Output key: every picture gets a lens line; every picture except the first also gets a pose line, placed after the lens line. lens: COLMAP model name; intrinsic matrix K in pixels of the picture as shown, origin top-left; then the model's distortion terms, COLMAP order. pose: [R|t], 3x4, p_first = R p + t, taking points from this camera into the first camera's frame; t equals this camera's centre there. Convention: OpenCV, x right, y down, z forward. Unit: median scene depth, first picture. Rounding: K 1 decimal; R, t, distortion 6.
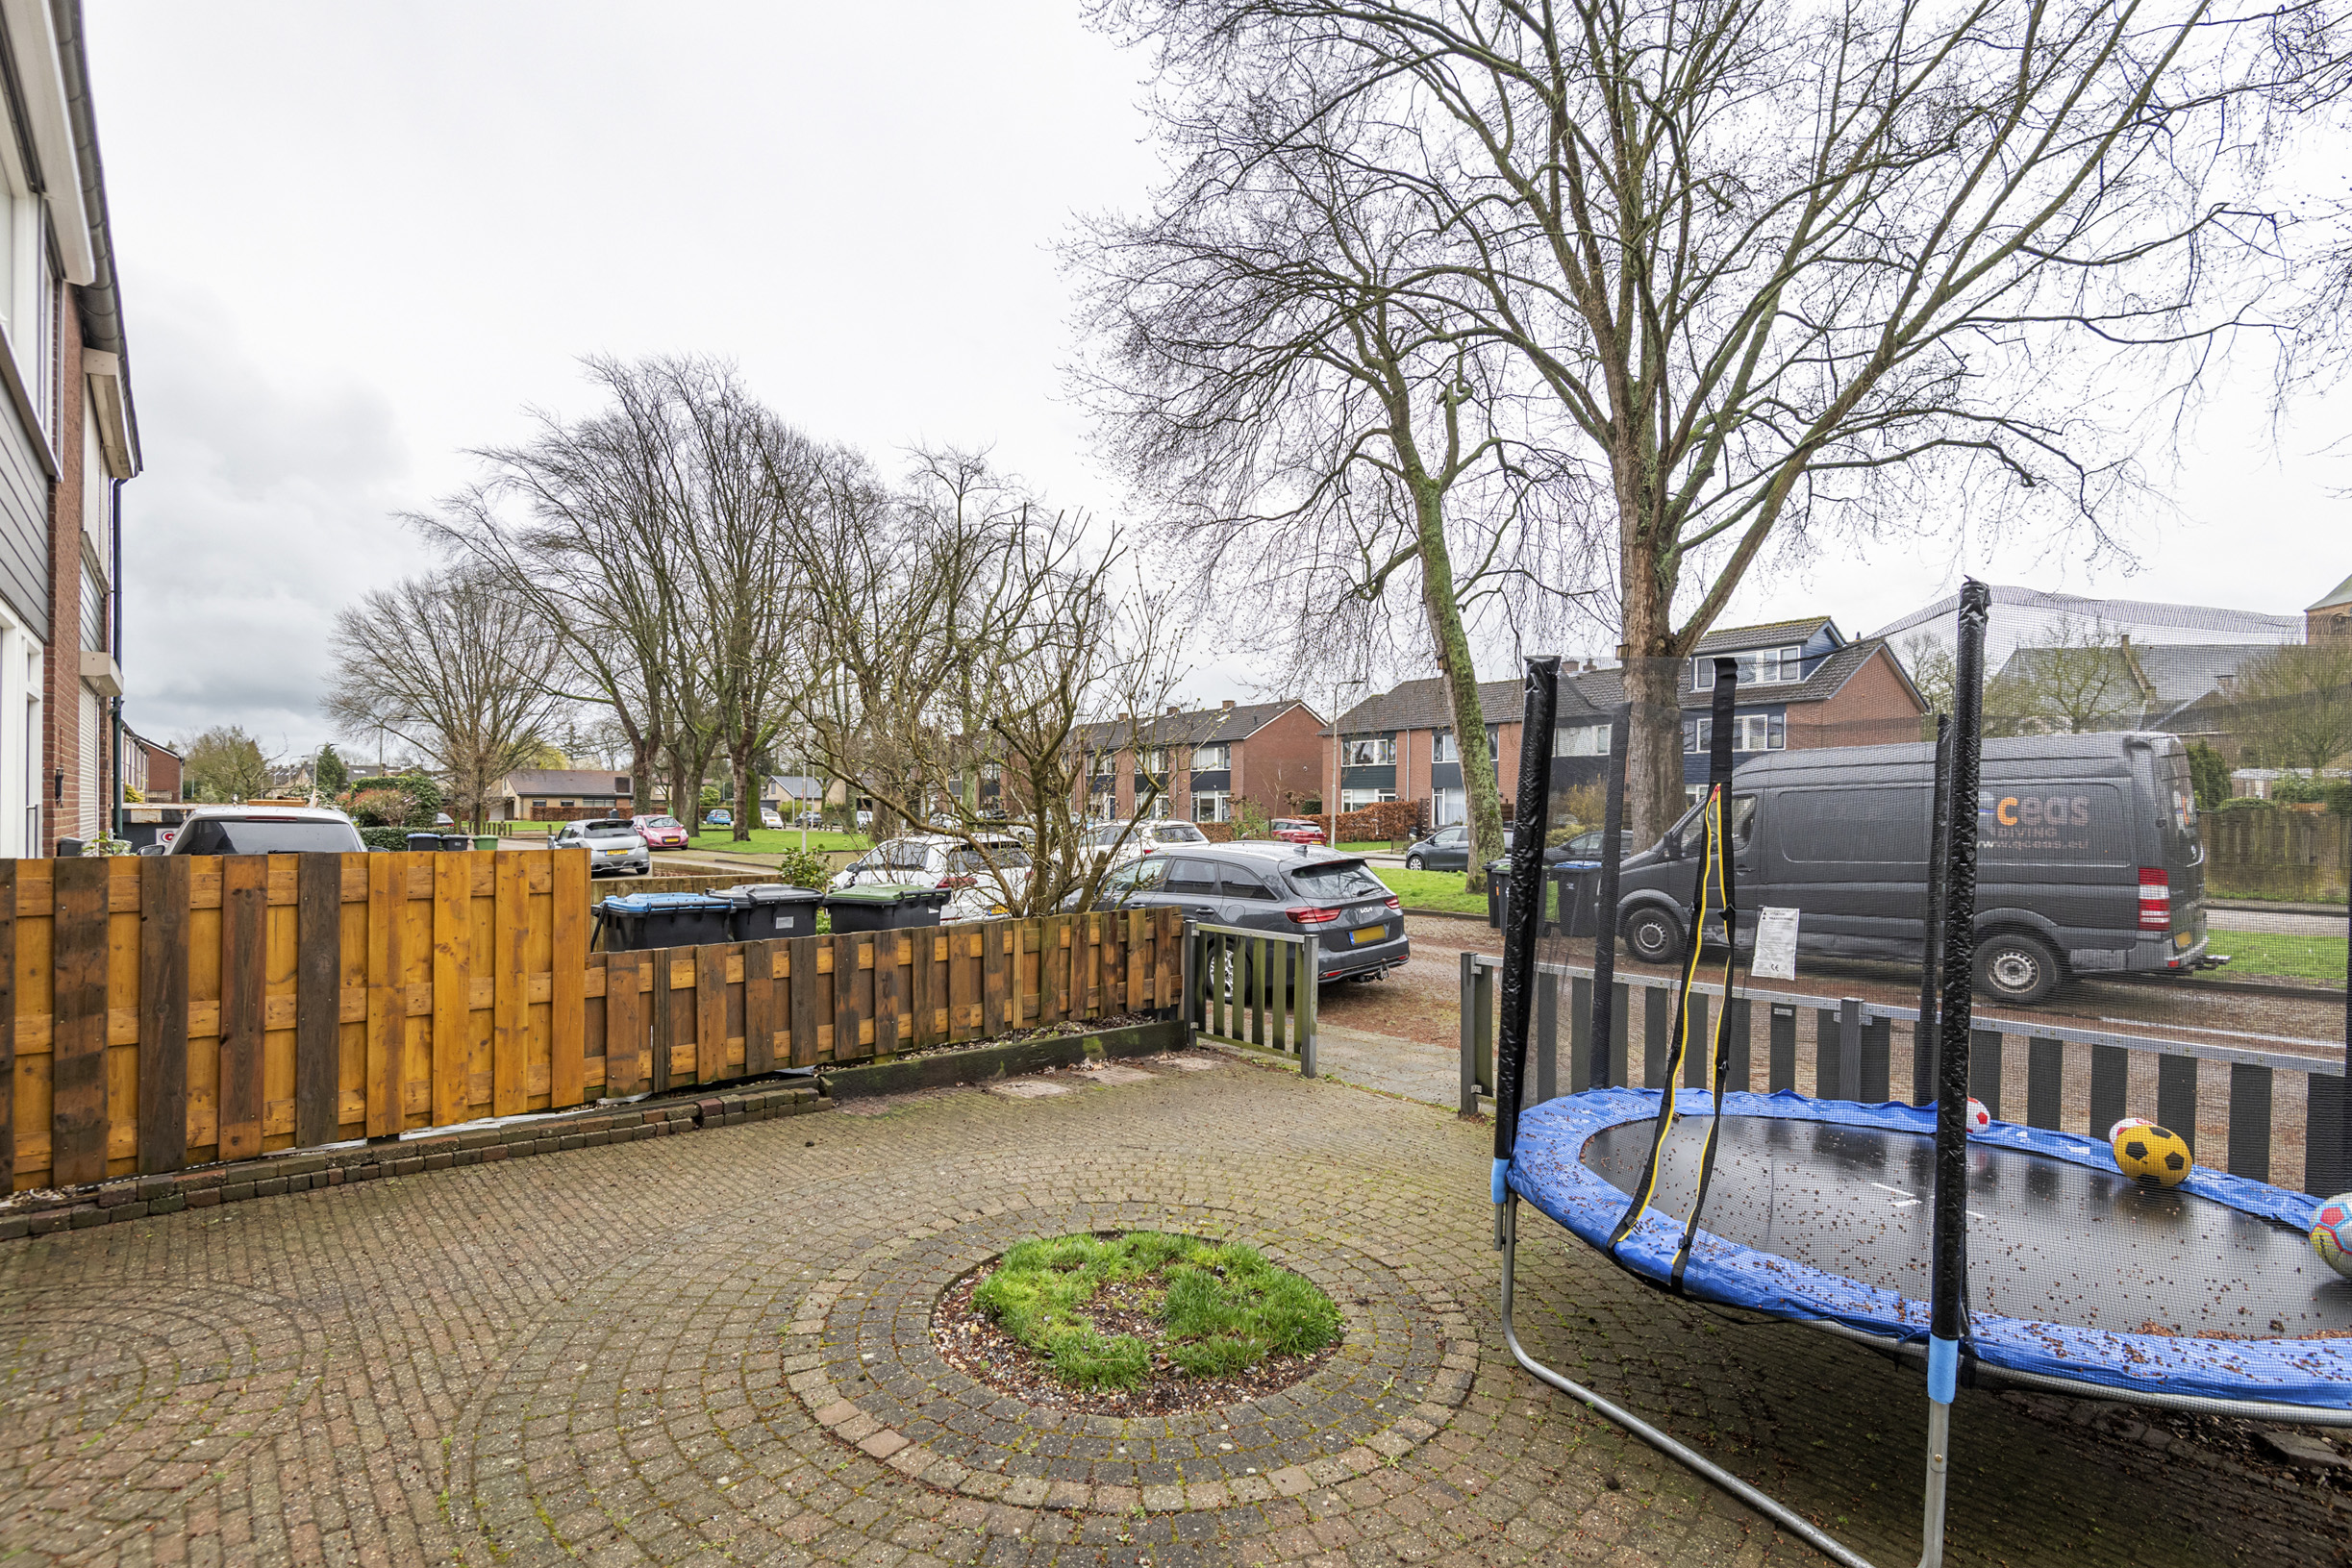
lens RADIAL K [[1314.1, 0, 1176.0], [0, 1314.1, 784.0], [0, 0, 1]] dist [0.002672, 0.000365]
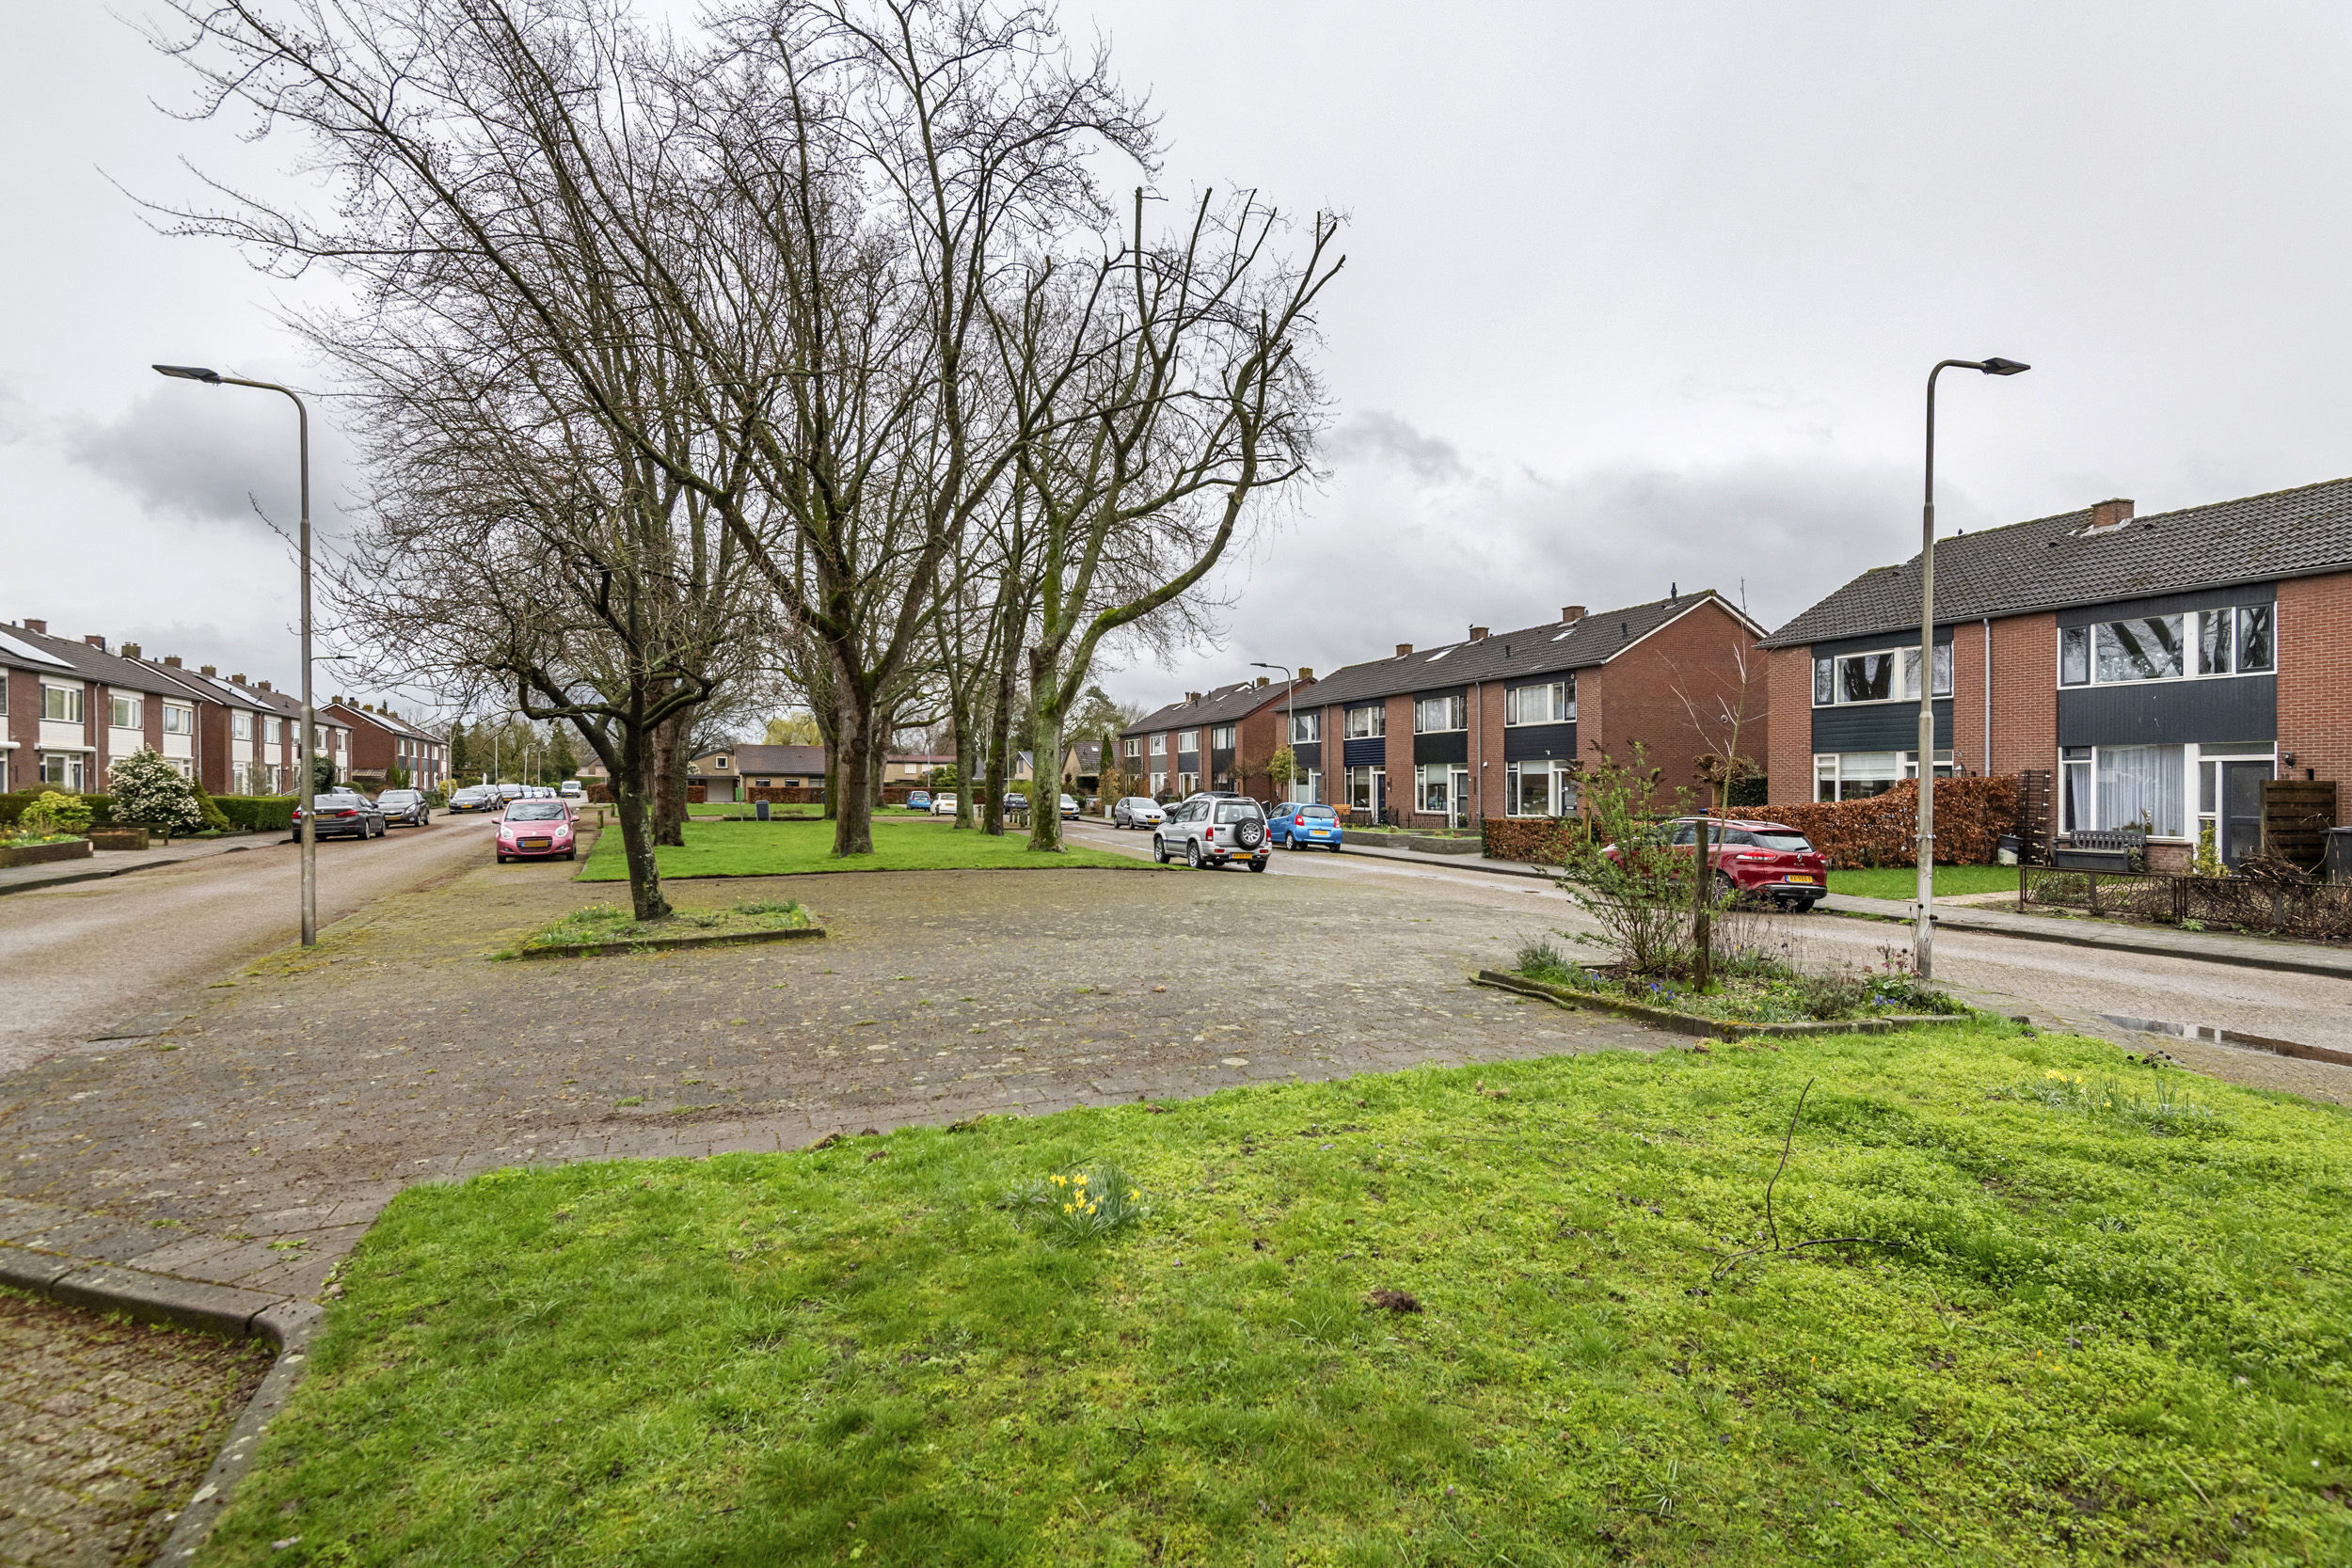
lens RADIAL K [[1146.2, 0, 1176.0], [0, 1146.2, 784.0], [0, 0, 1]] dist [-0.000681, 0.000003]
pose [[0.953916, 0.000694, -0.300073, 0.027071], [0.003539, 0.999902, 0.013564, 0.008826], [0.300053, -0.014000, 0.953820, 0.513615]]
